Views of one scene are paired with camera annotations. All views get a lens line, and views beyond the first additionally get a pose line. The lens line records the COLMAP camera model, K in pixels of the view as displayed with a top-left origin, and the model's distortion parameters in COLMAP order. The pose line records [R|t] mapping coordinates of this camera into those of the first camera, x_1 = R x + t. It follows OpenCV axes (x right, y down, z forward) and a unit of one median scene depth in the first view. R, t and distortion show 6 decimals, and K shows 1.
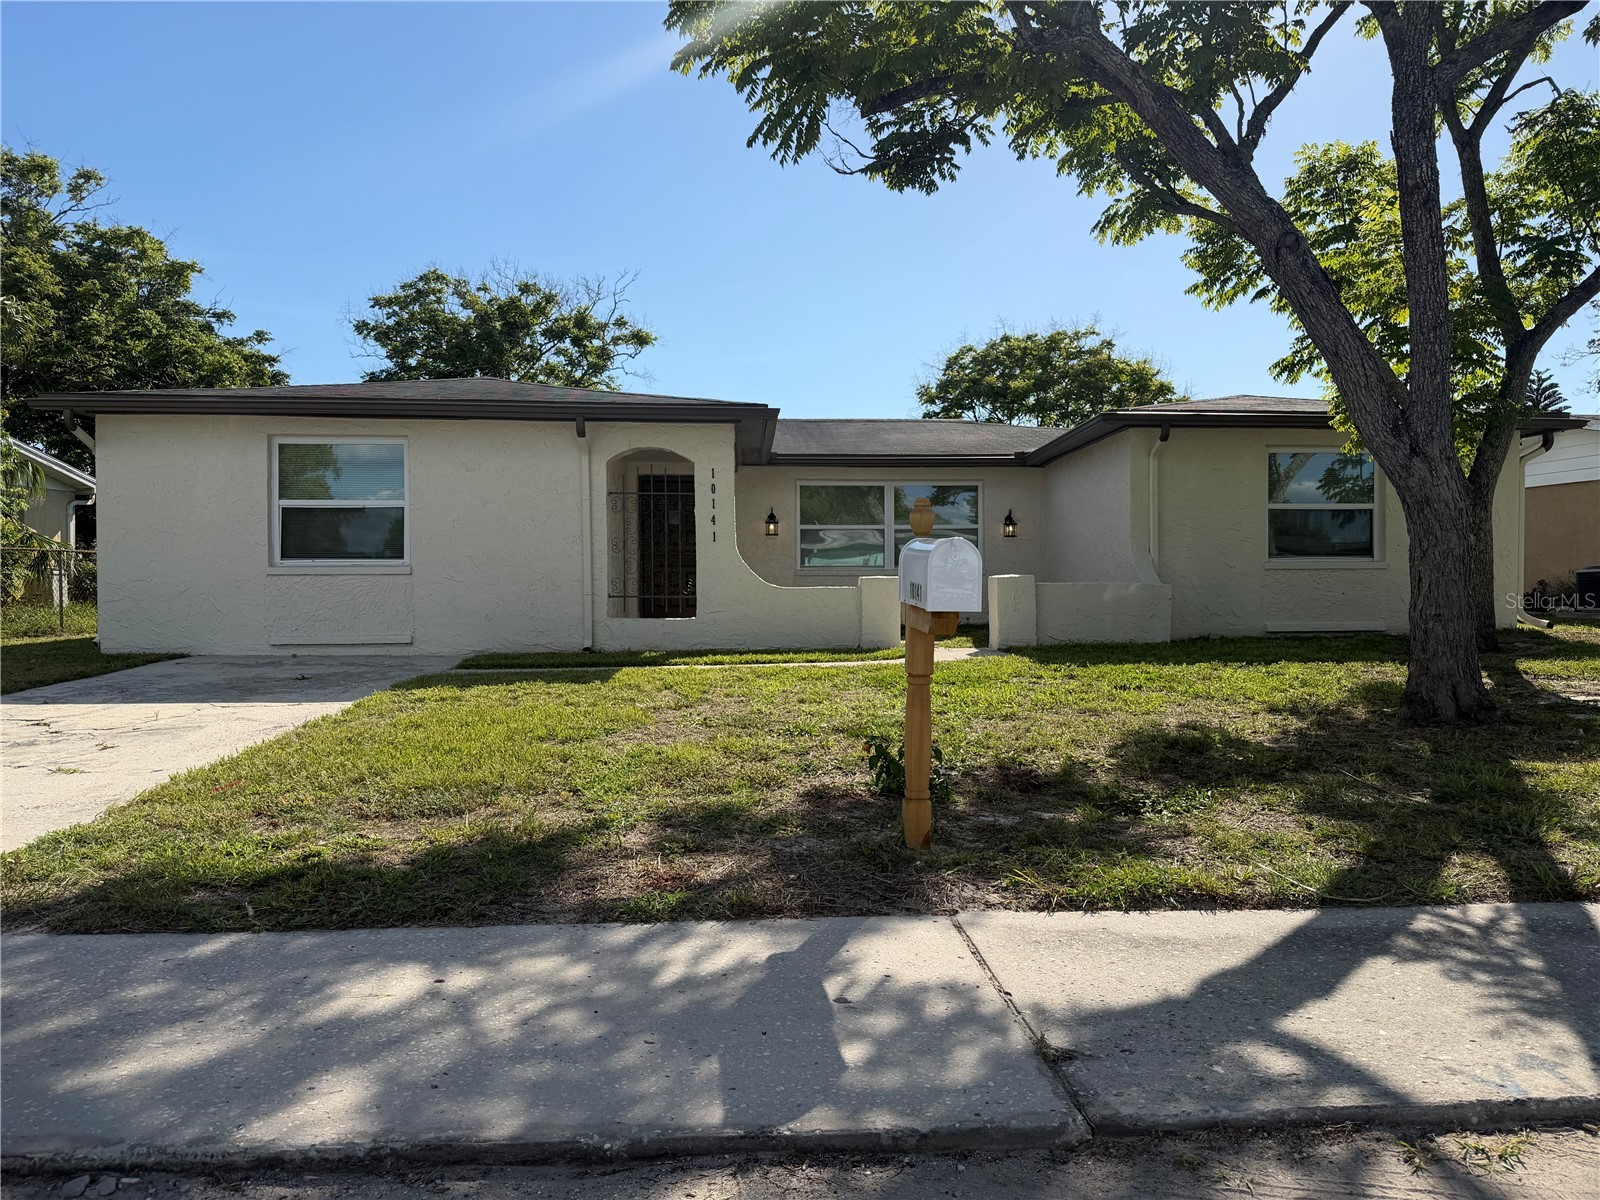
lens RADIAL K [[1133.1, 0, 803.8], [0, 1133.1, 599.2], [0, 0, 1]] dist [0.075988, -0.093044]
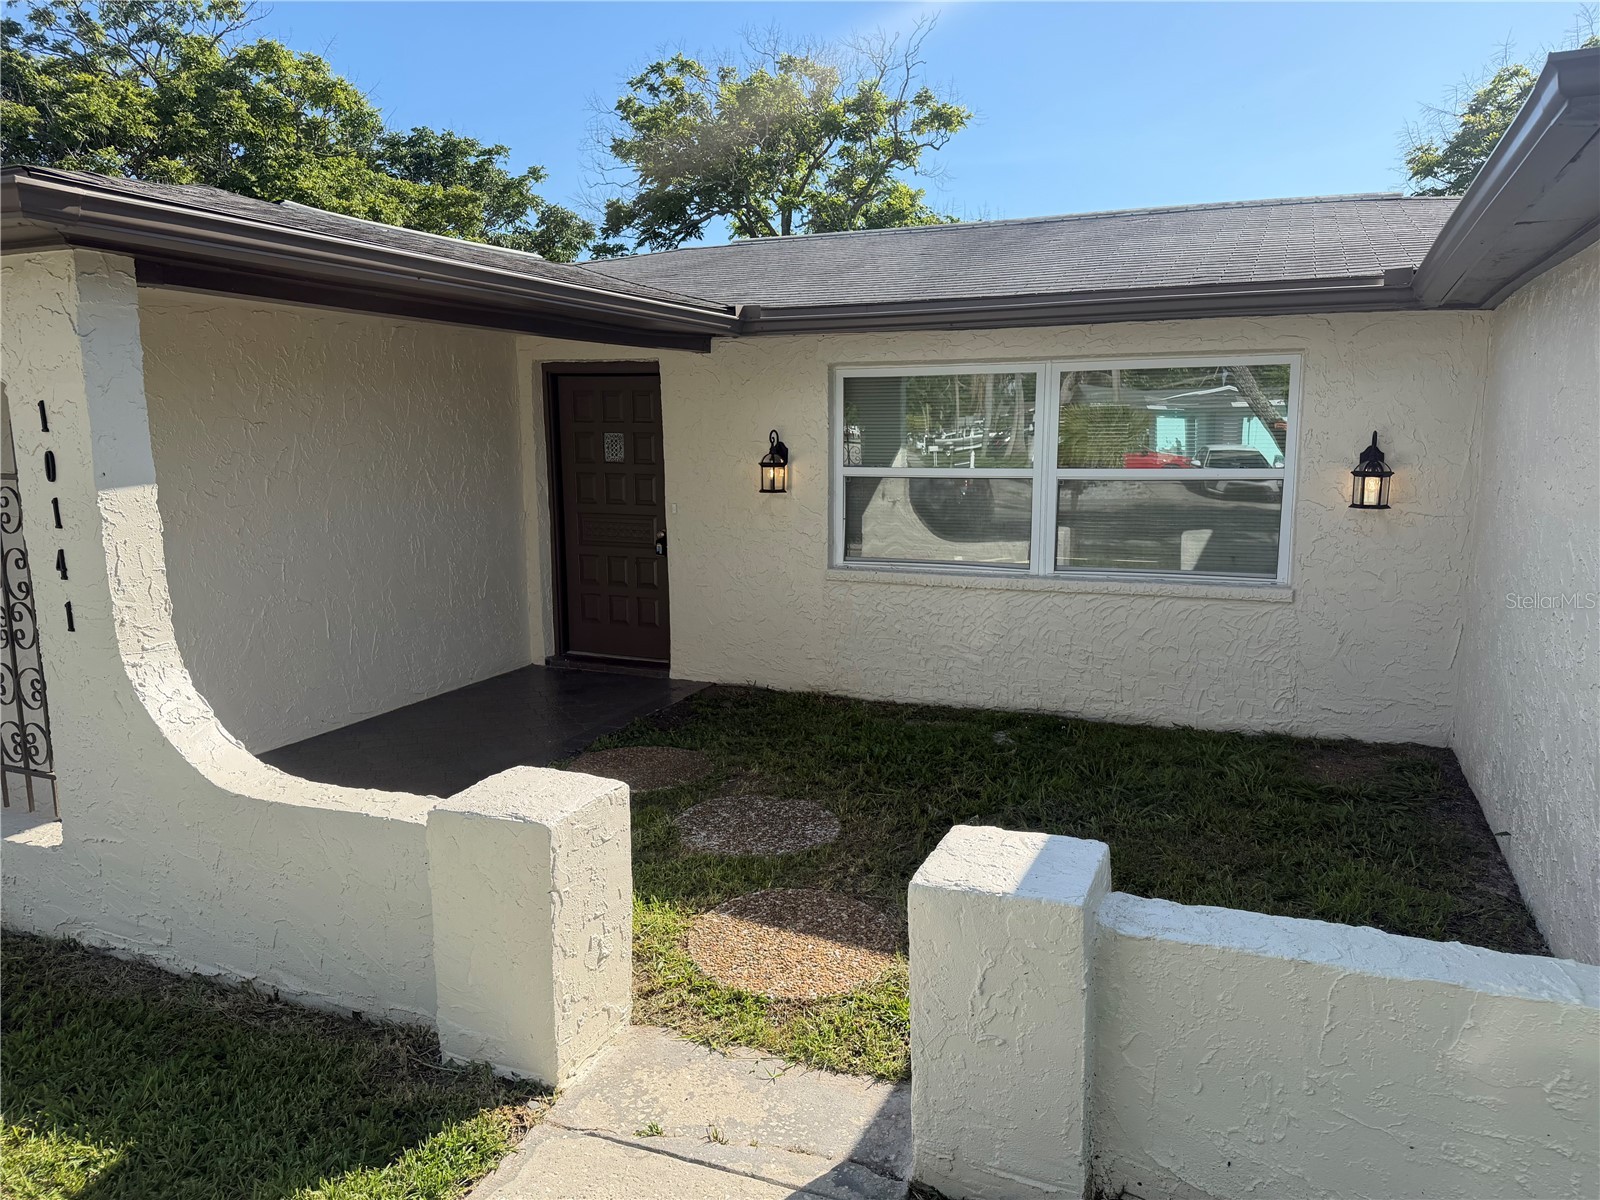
lens RADIAL K [[1133.1, 0, 797.9], [0, 1133.1, 598.0], [0, 0, 1]] dist [0.075988, -0.093044]
pose [[0.898915, 0.063848, -0.433446, 0.093845], [-0.001872, 0.989875, 0.141929, -0.041173], [0.438119, -0.126771, 0.889933, 0.310520]]
